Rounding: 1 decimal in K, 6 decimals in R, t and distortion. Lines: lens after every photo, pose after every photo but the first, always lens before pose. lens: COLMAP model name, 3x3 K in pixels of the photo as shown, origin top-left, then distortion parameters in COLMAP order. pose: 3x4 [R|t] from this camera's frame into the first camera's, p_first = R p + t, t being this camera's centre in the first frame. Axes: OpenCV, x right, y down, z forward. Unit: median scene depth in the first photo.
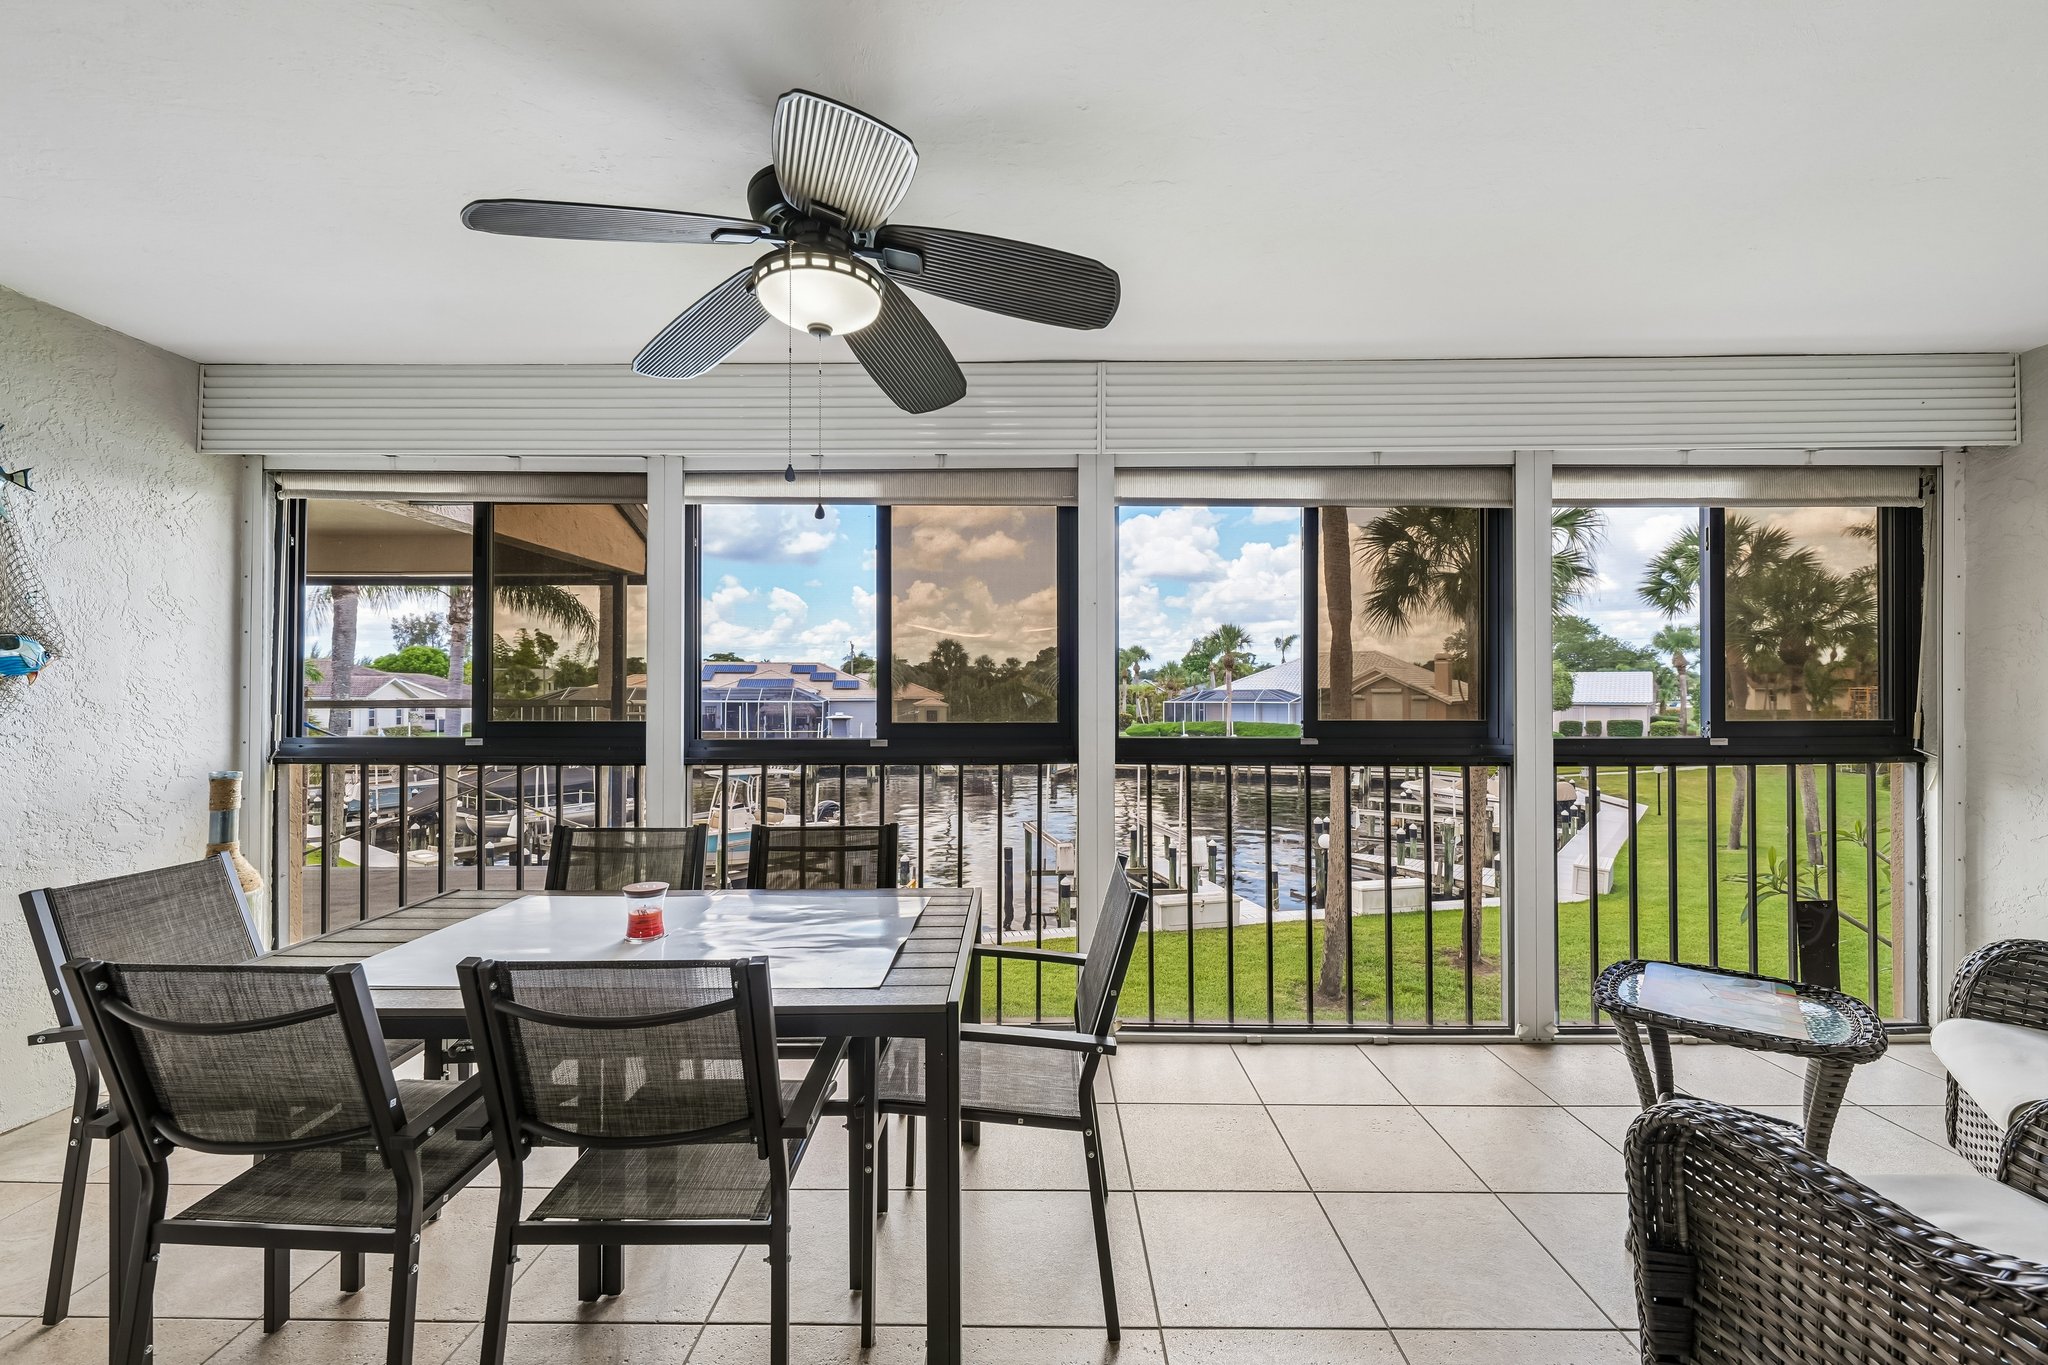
lens RADIAL K [[817.3, 0, 1024.0], [0, 817.3, 682.5], [0, 0, 1]] dist [0.002377, 0.000084]
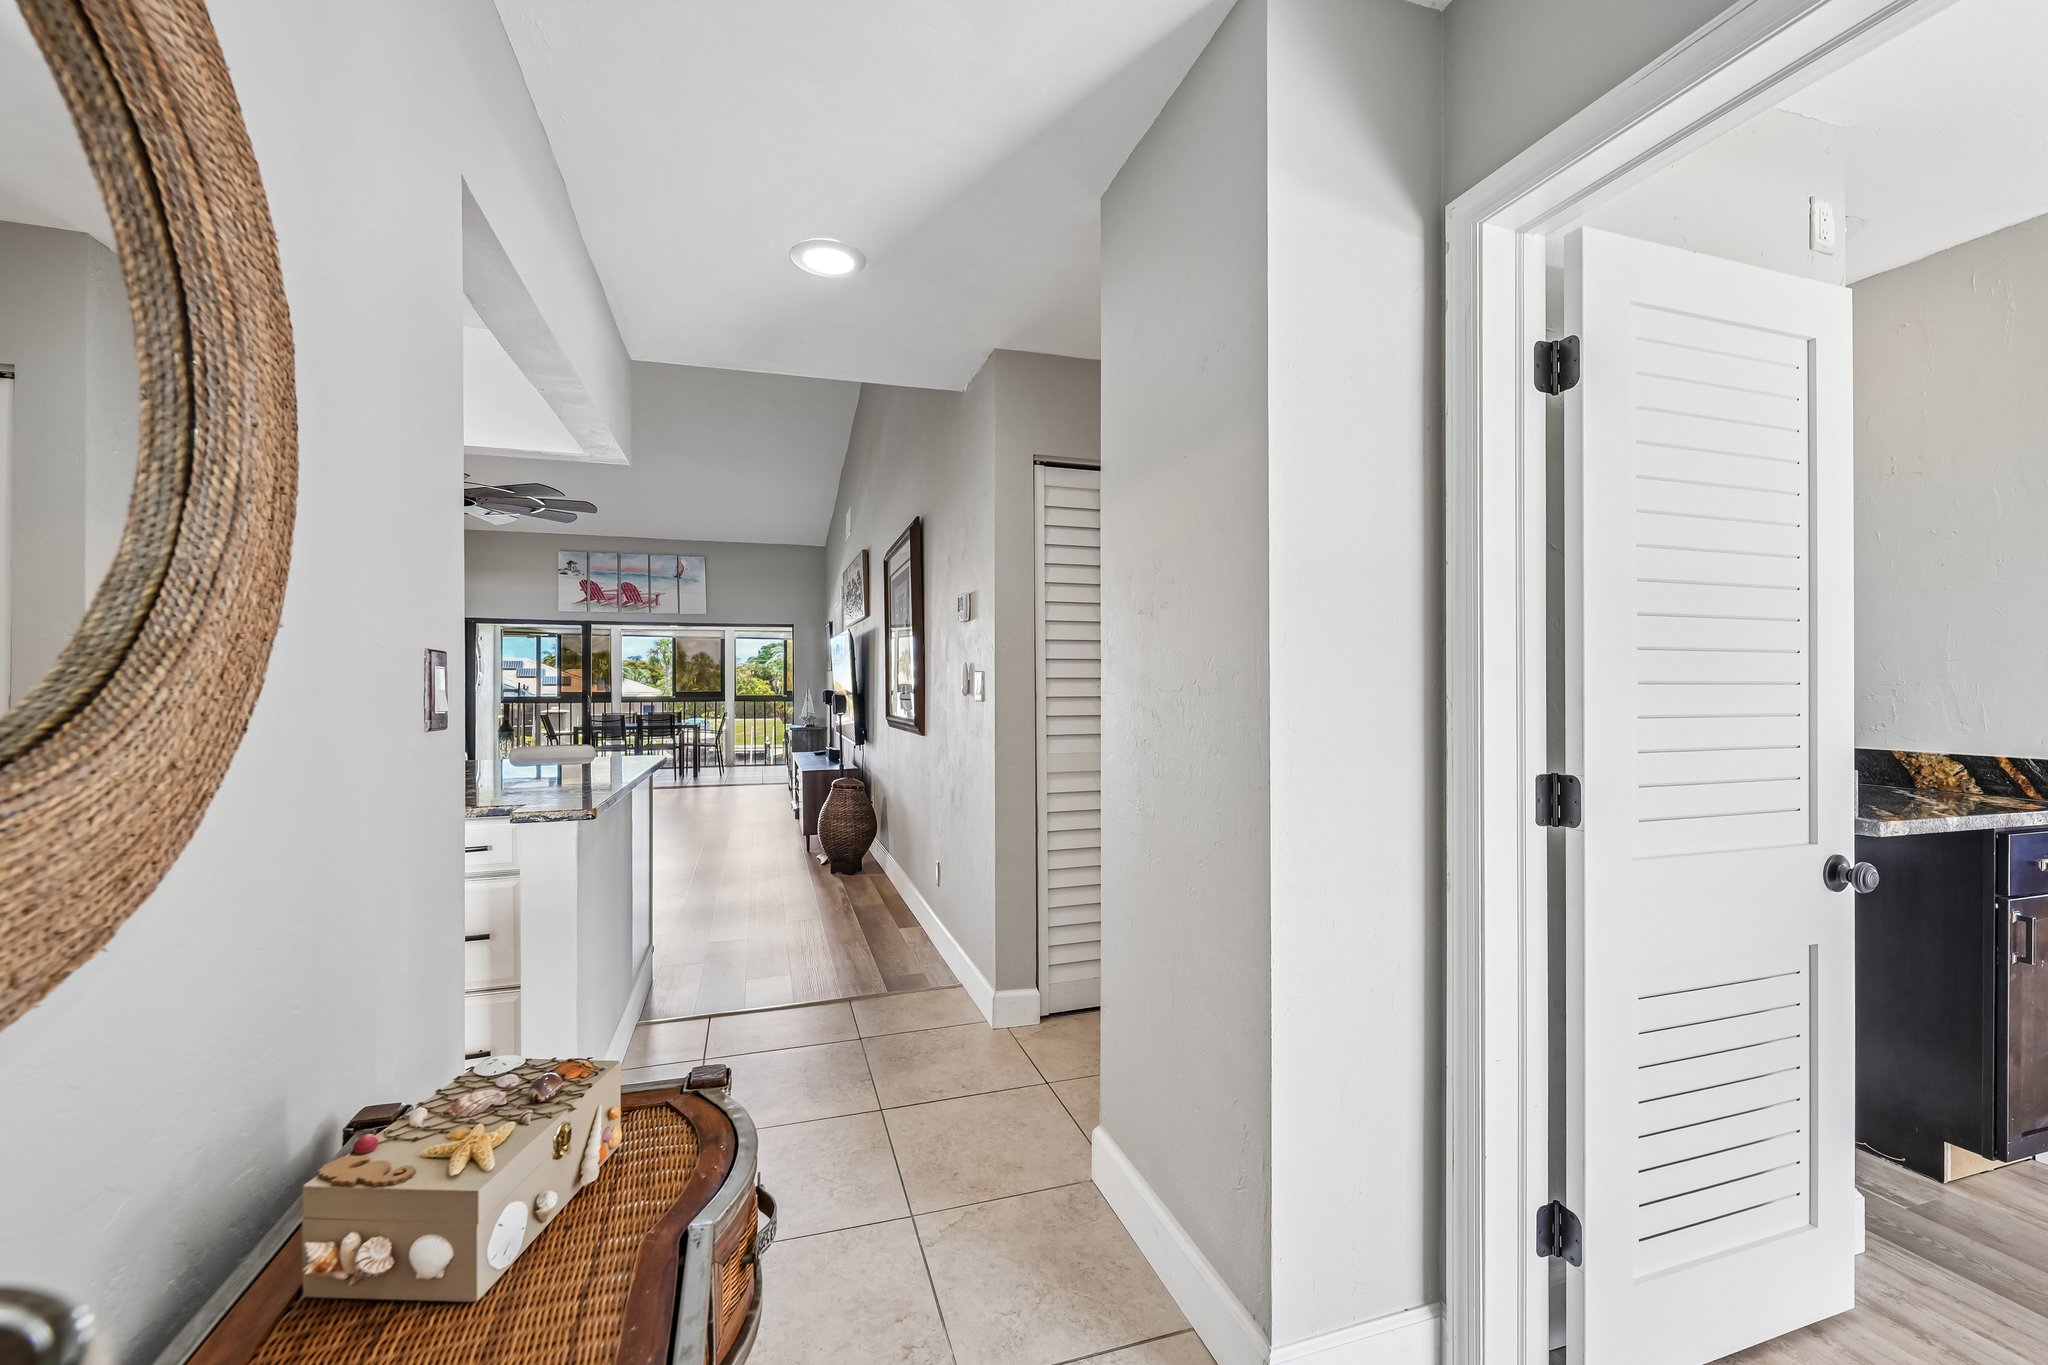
lens RADIAL K [[835.2, 0, 1024.0], [0, 835.2, 682.5], [0, 0, 1]] dist [-0.000989, 0.000029]
pose [[0.949610, 0.003060, 0.313419, 0.175702], [-0.004838, 0.999976, 0.004897, -0.026357], [-0.313397, -0.006167, 0.949602, -3.432017]]
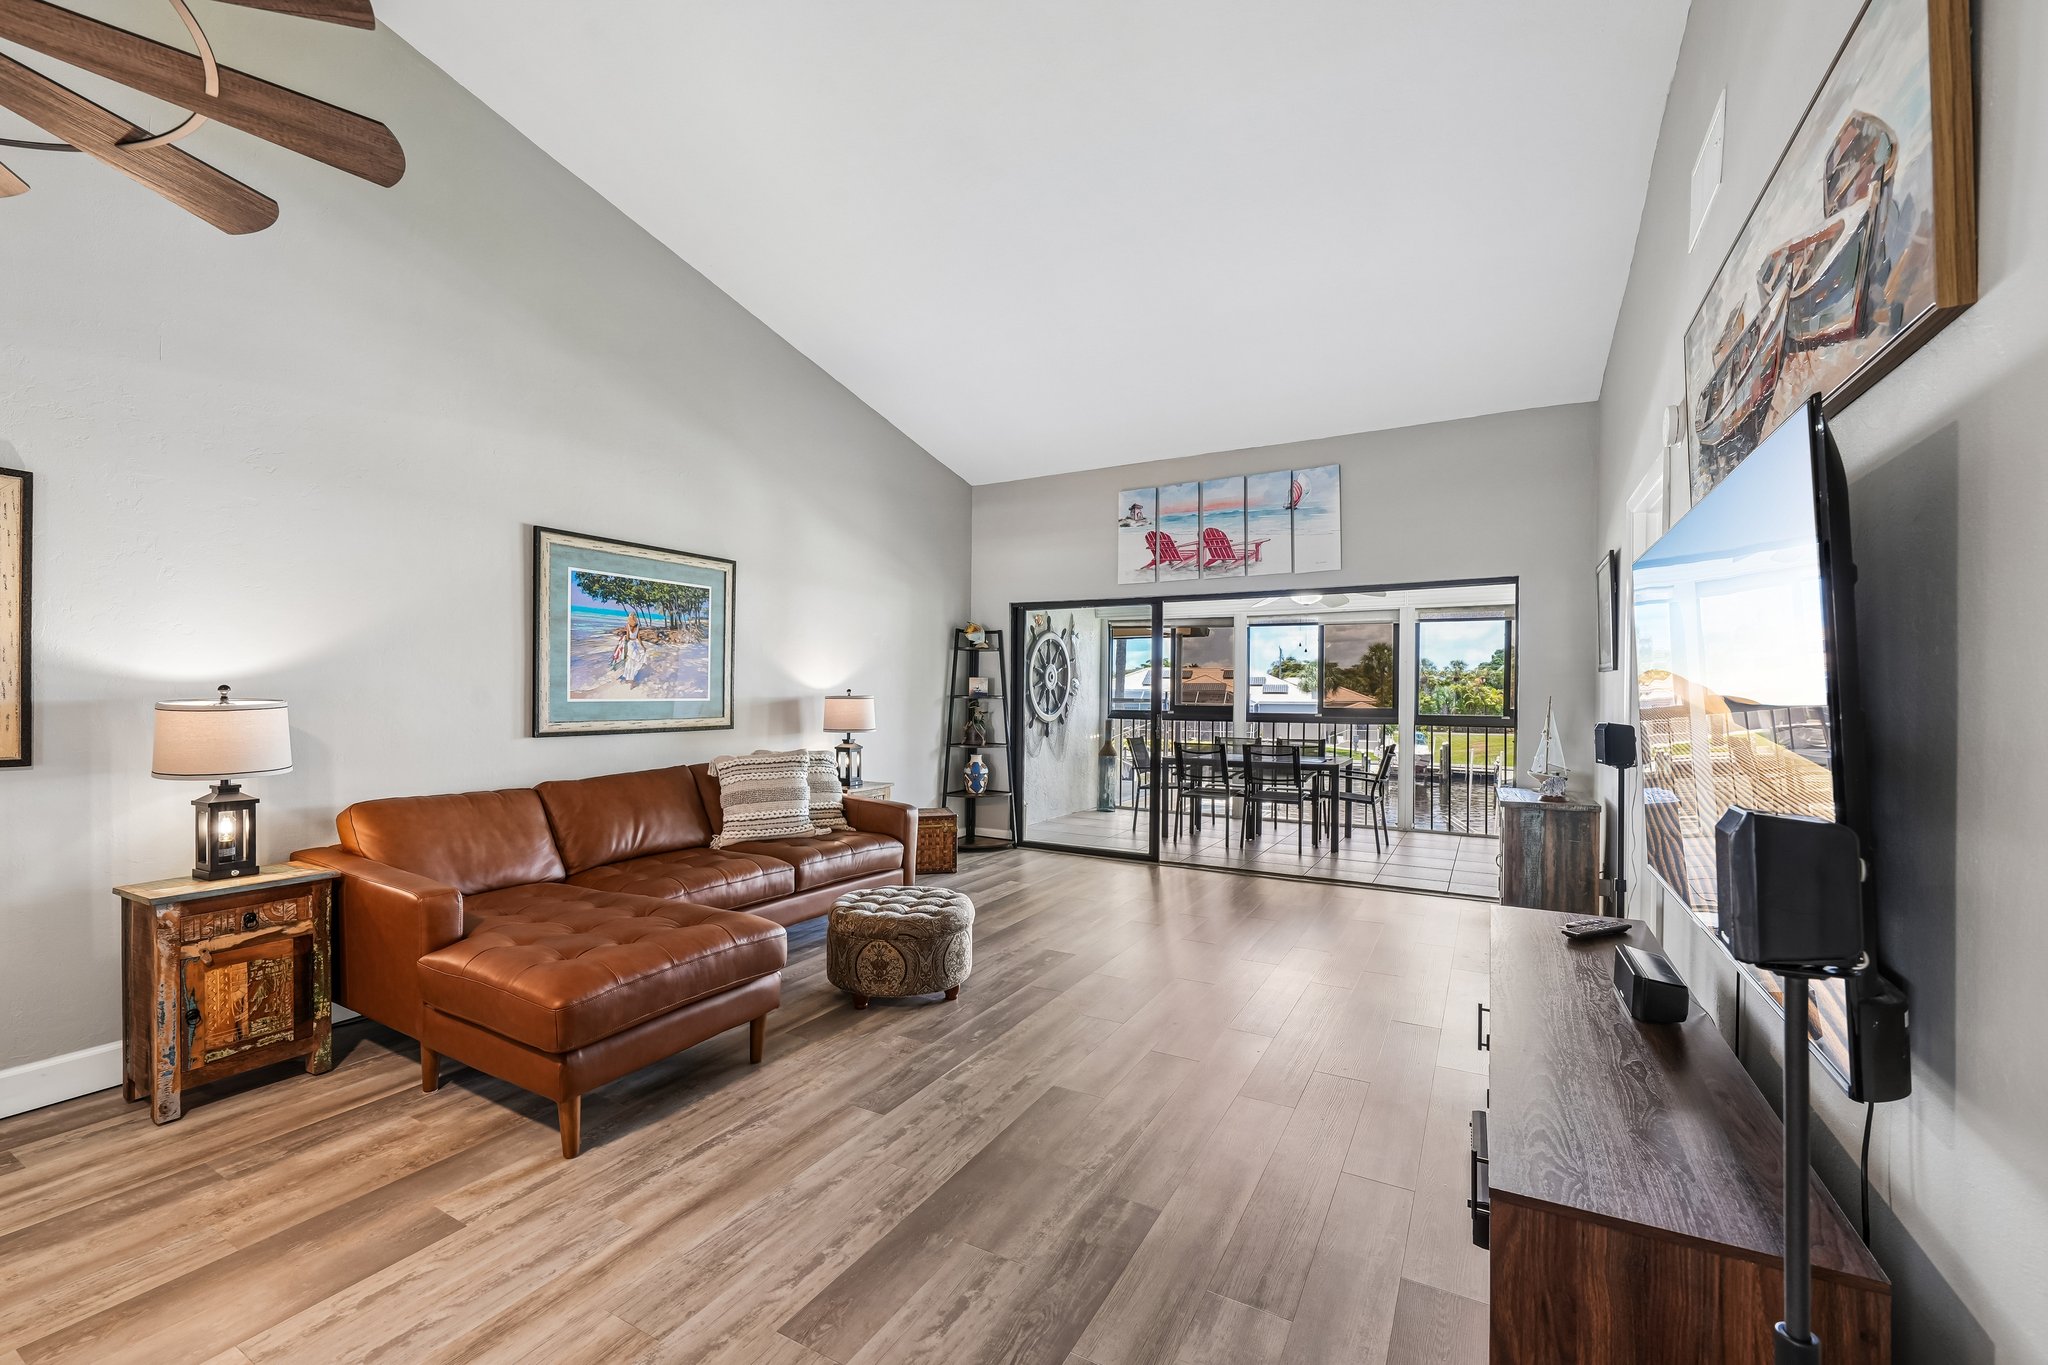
lens RADIAL K [[847.1, 0, 1023.7], [0, 847.1, 702.7], [0, 0, 1]] dist [-0.001697, -0.000217]
pose [[0.878857, 0.013471, -0.476895, 0.289964], [-0.003648, 0.999762, 0.021518, -0.022960], [0.477072, -0.017171, 0.878697, -1.861378]]
